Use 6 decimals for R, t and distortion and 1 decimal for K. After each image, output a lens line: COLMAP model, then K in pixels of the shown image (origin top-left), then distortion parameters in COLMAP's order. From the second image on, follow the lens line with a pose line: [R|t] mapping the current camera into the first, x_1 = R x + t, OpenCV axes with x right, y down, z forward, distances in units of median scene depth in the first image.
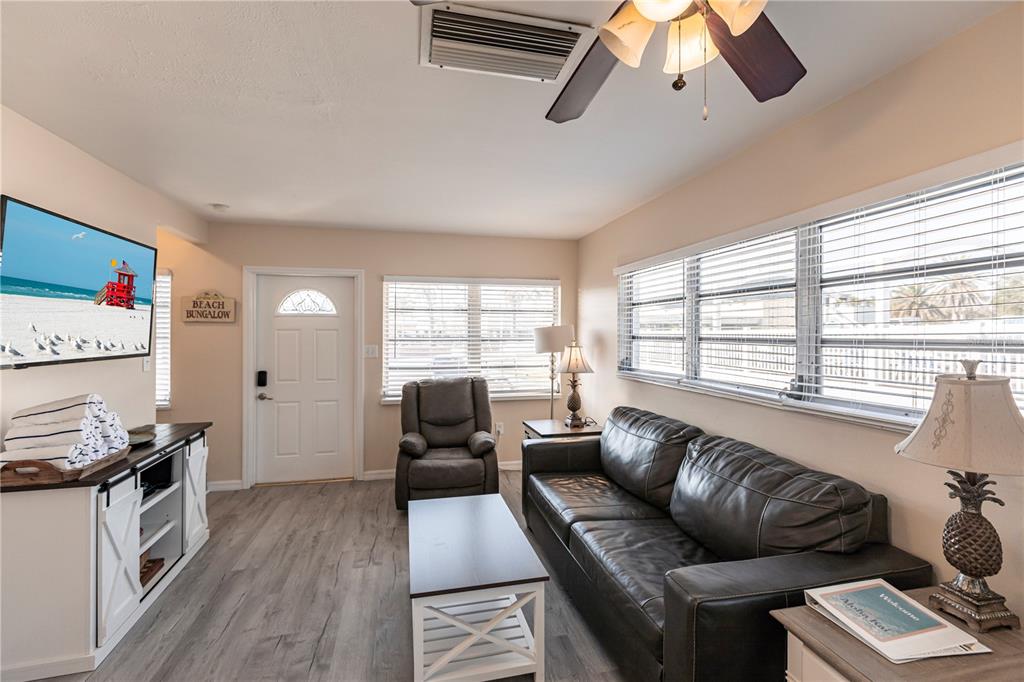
lens RADIAL K [[458.8, 0, 510.4], [0, 458.8, 333.0], [0, 0, 1]] dist [-0.000119, -0.000373]
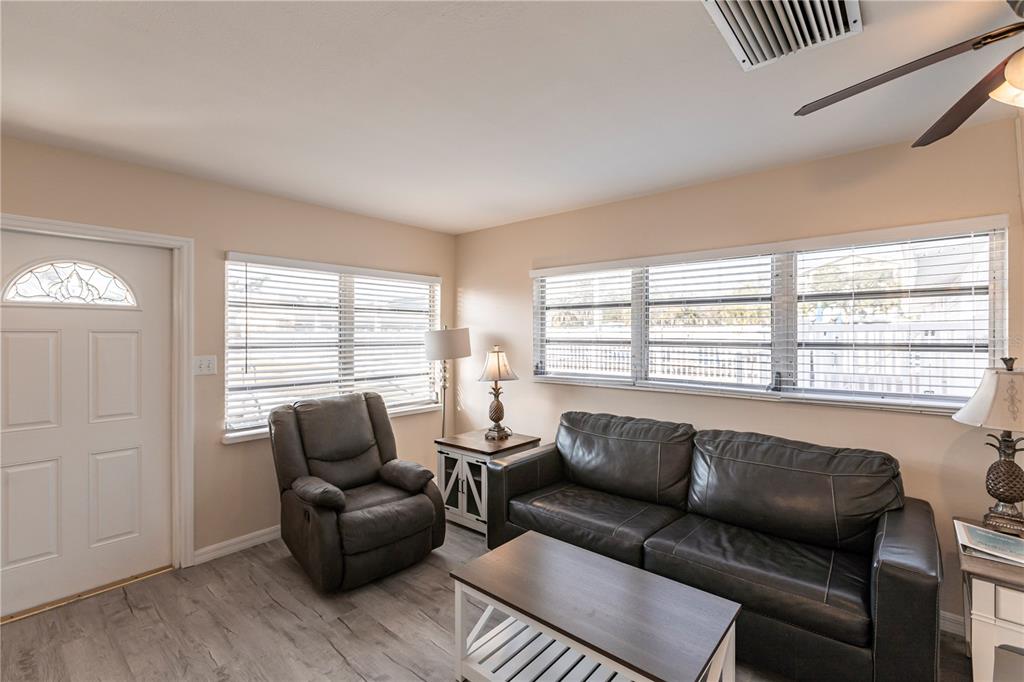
lens RADIAL K [[458.8, 0, 510.4], [0, 458.8, 333.0], [0, 0, 1]] dist [-0.000119, -0.000373]
pose [[0.808938, 0.001876, 0.587891, -0.379227], [-0.001071, 0.999998, -0.001718, -0.005921], [-0.587893, 0.000760, 0.808939, 0.239447]]
